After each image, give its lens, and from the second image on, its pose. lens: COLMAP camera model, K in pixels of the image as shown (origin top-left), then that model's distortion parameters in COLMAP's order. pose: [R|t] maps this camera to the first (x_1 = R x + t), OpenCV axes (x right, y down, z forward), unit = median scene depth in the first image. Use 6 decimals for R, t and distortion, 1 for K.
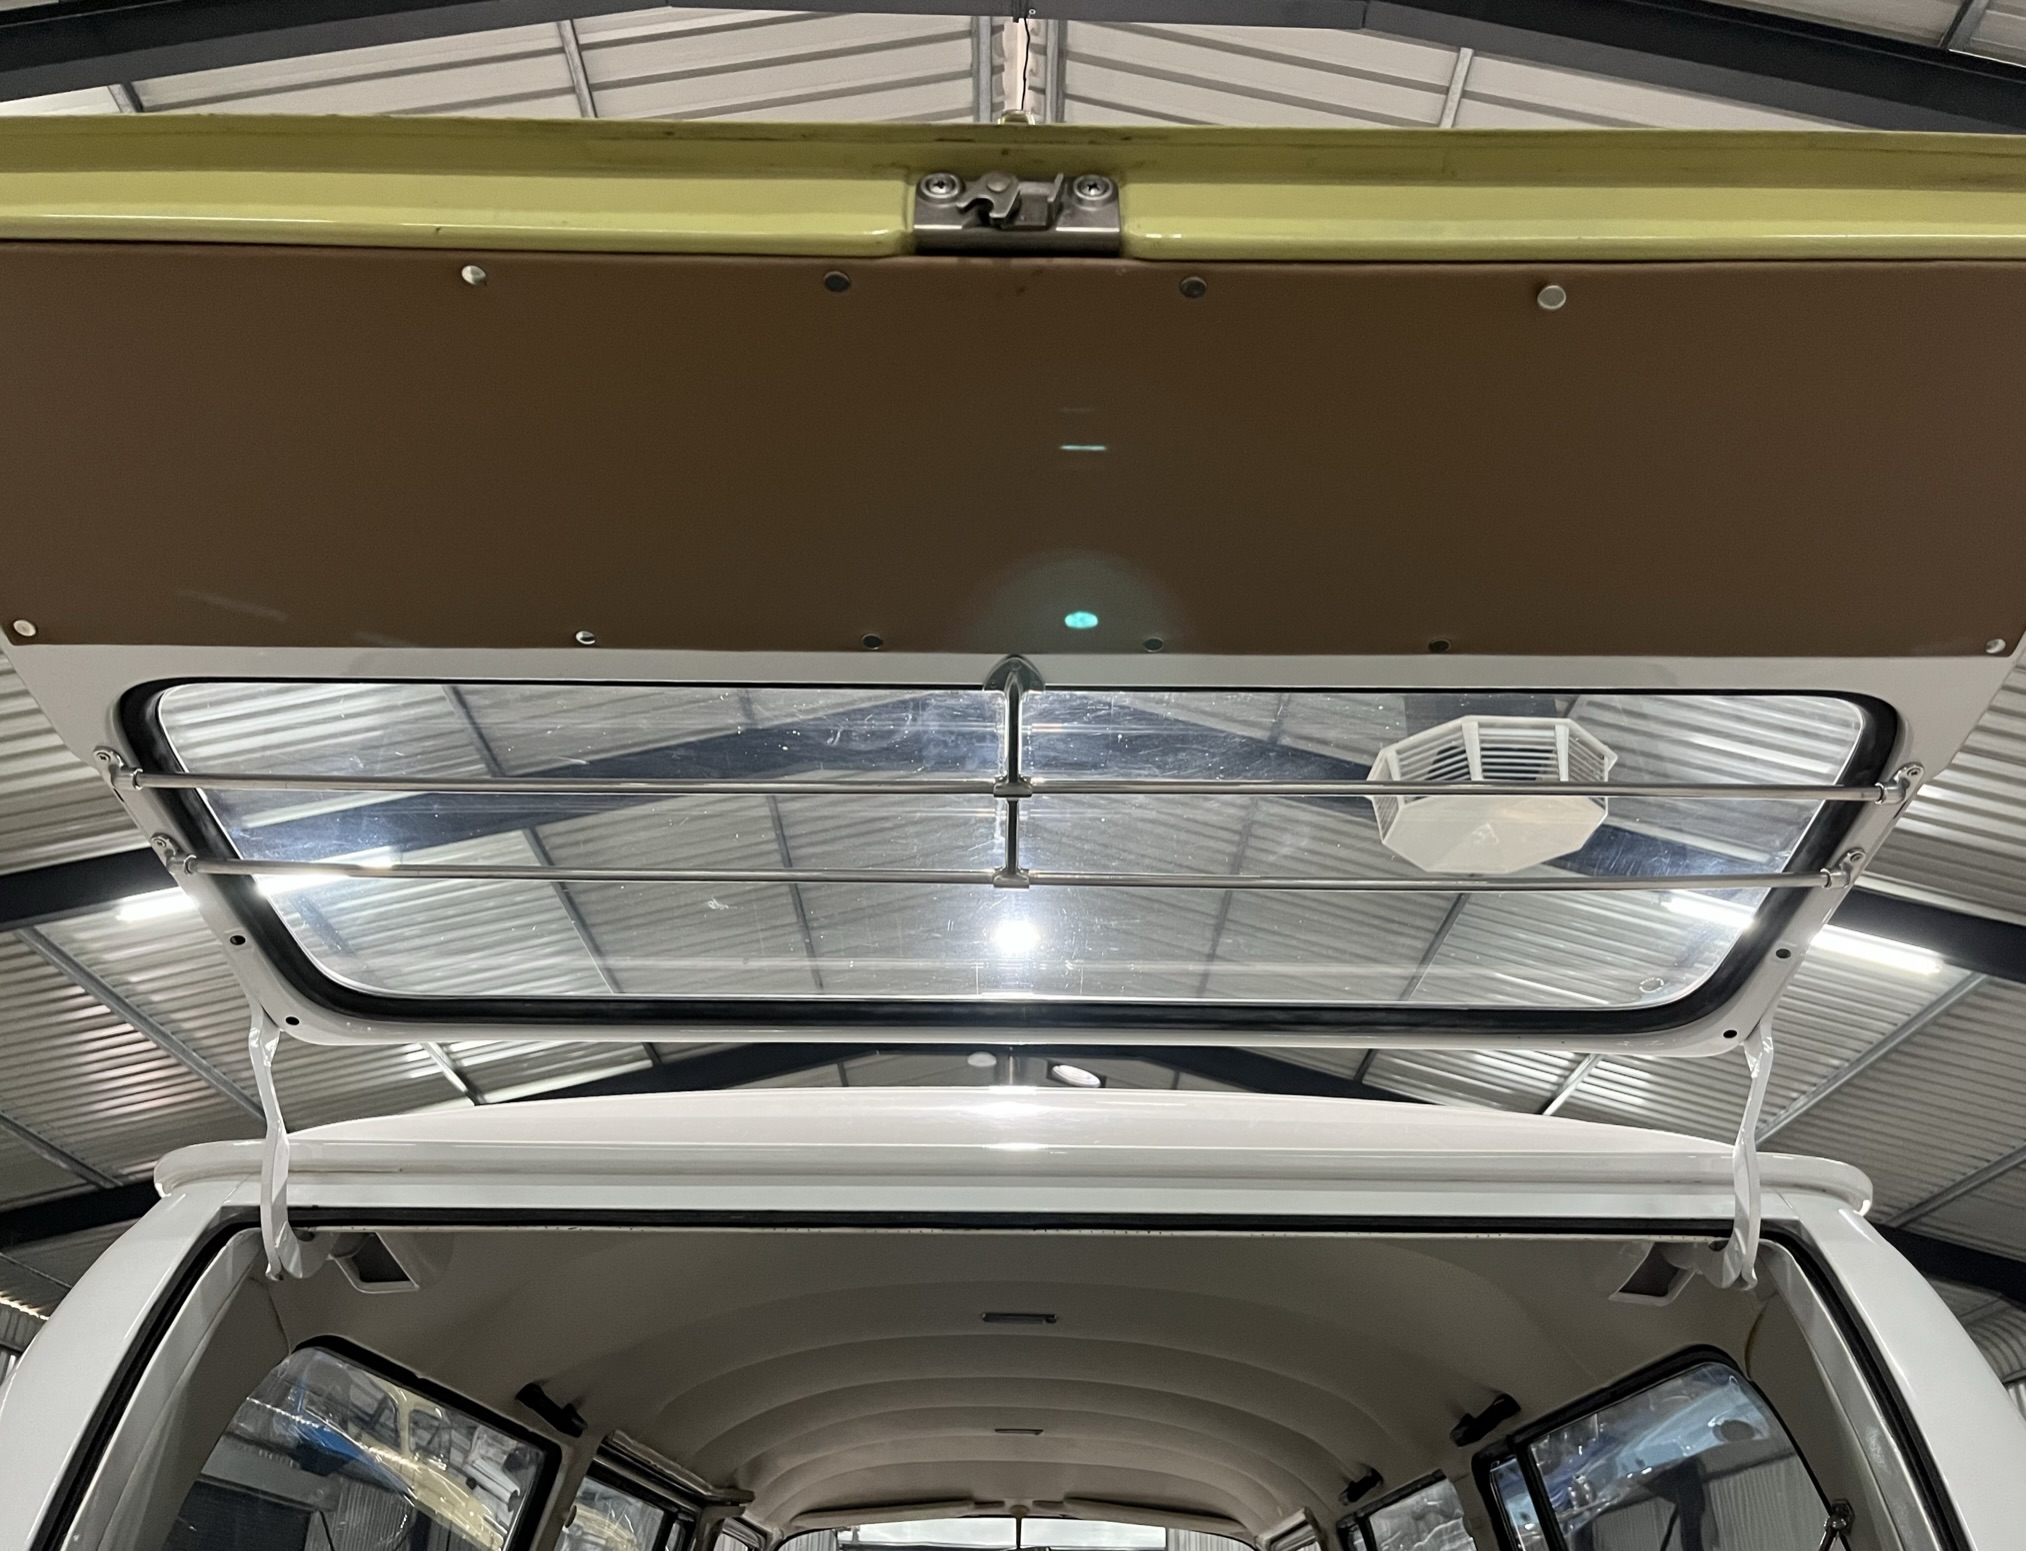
lens RADIAL K [[1687.3, 0, 1036.3], [0, 1687.3, 785.7], [0, 0, 1]] dist [0.038322, -0.051956]
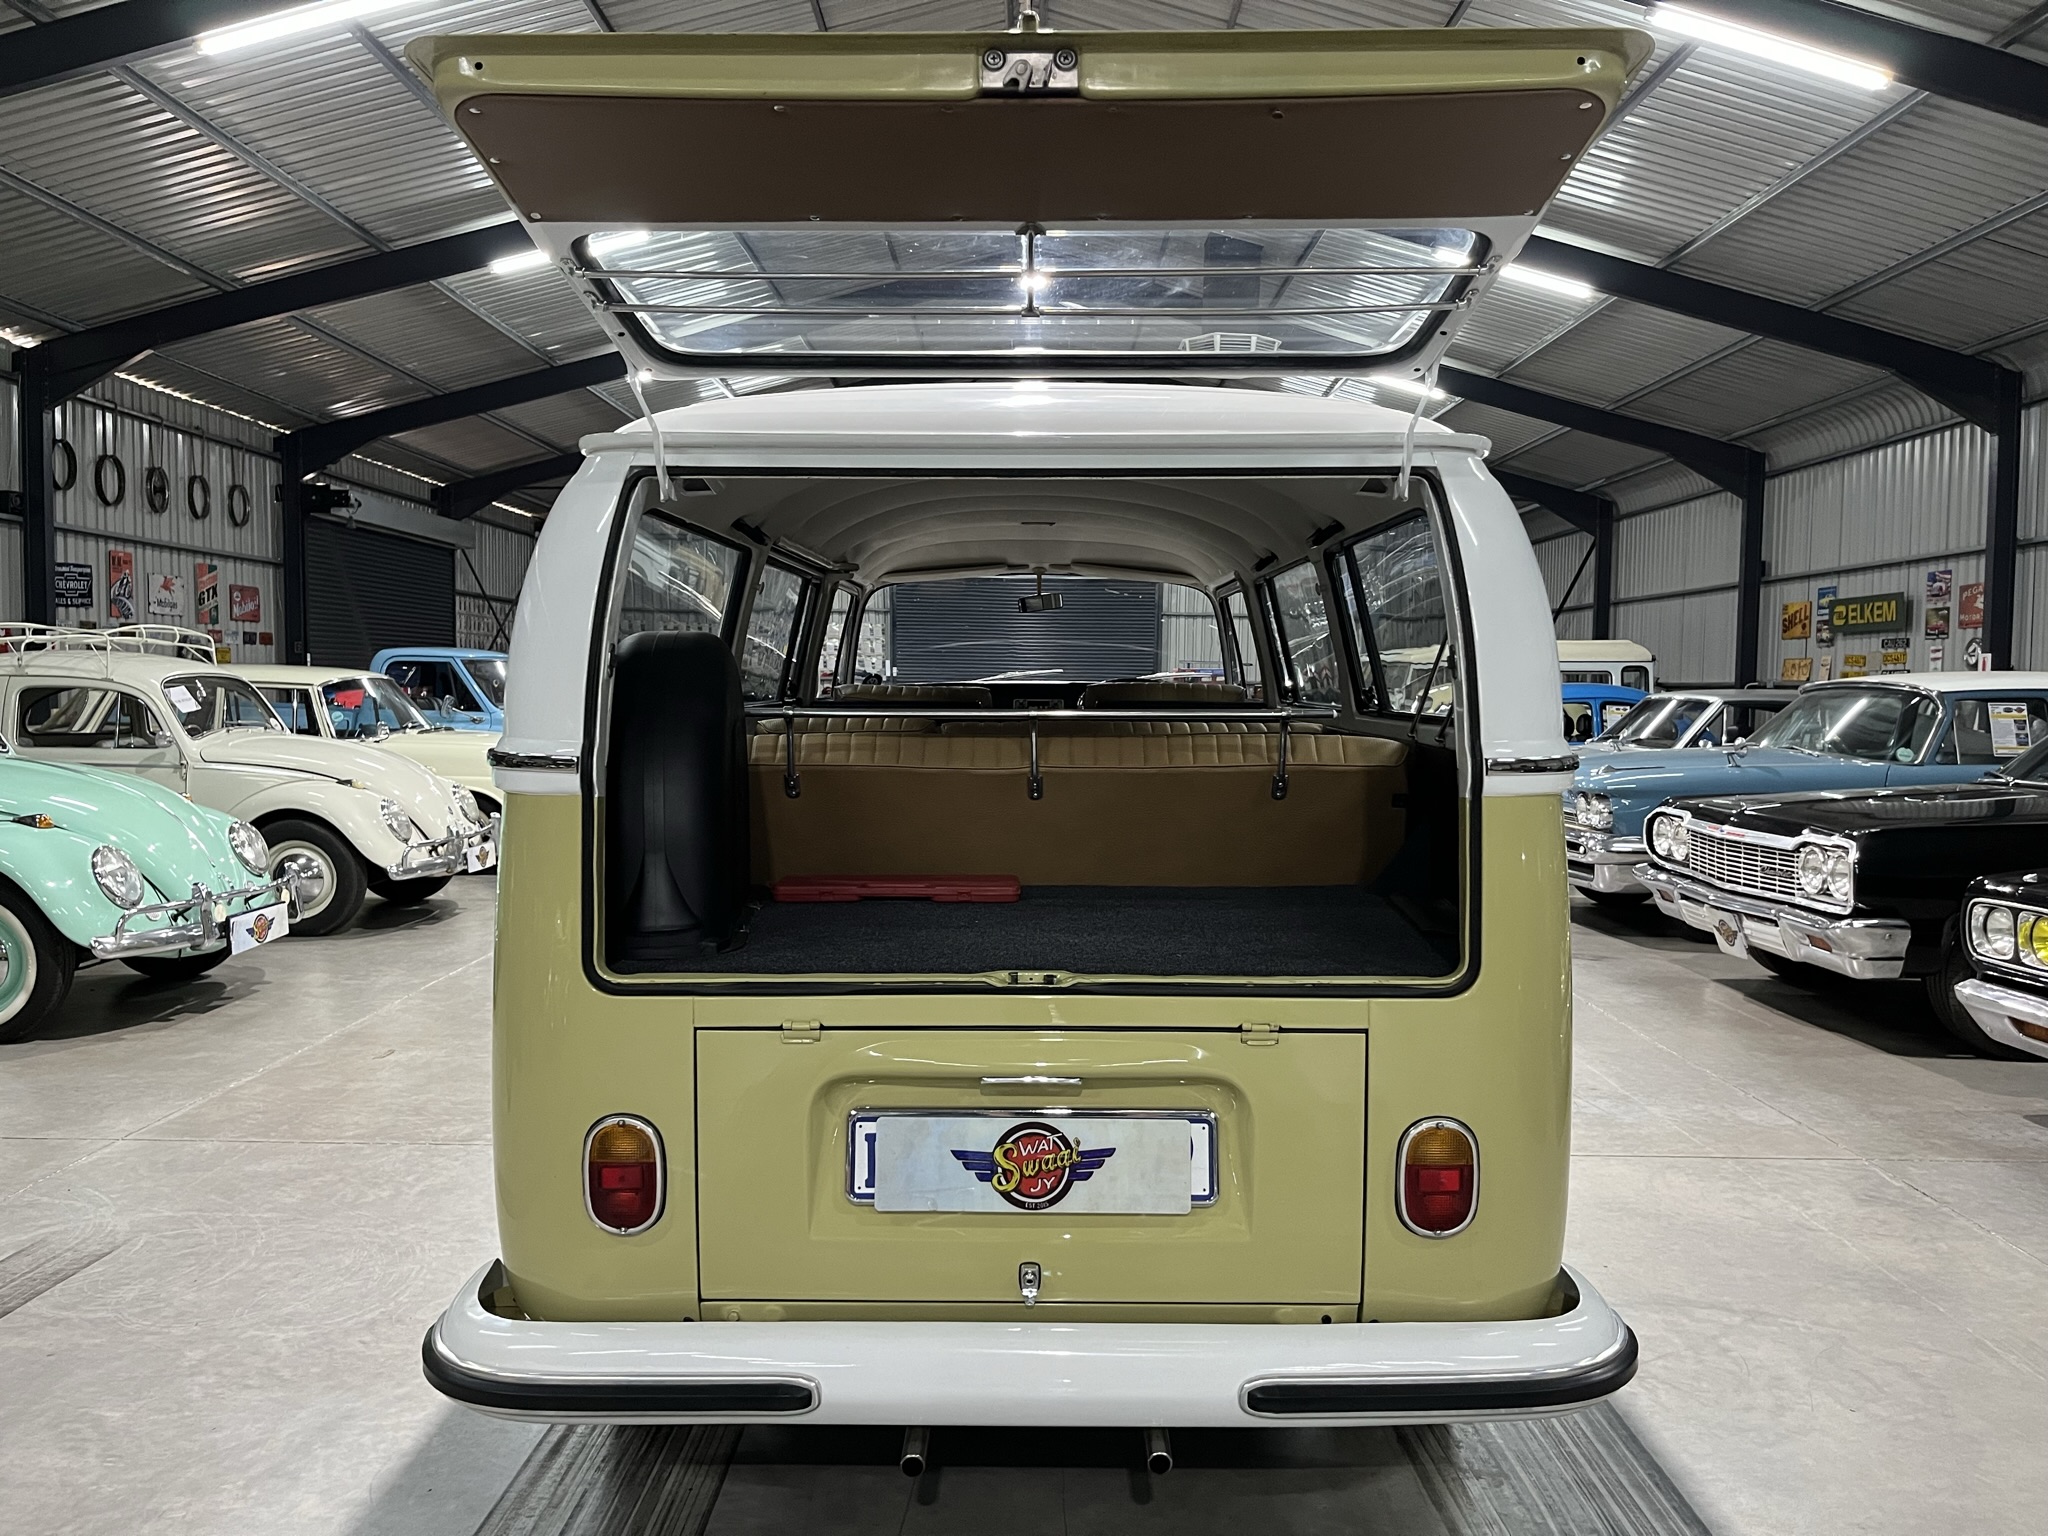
lens RADIAL K [[1558.2, 0, 1027.0], [0, 1558.2, 770.8], [0, 0, 1]] dist [0.002111, -0.007022]
pose [[0.999817, -0.004830, -0.018523, 0.003337], [0.013760, 0.854058, 0.519996, -0.118618], [0.013308, -0.520156, 0.853968, -0.221351]]
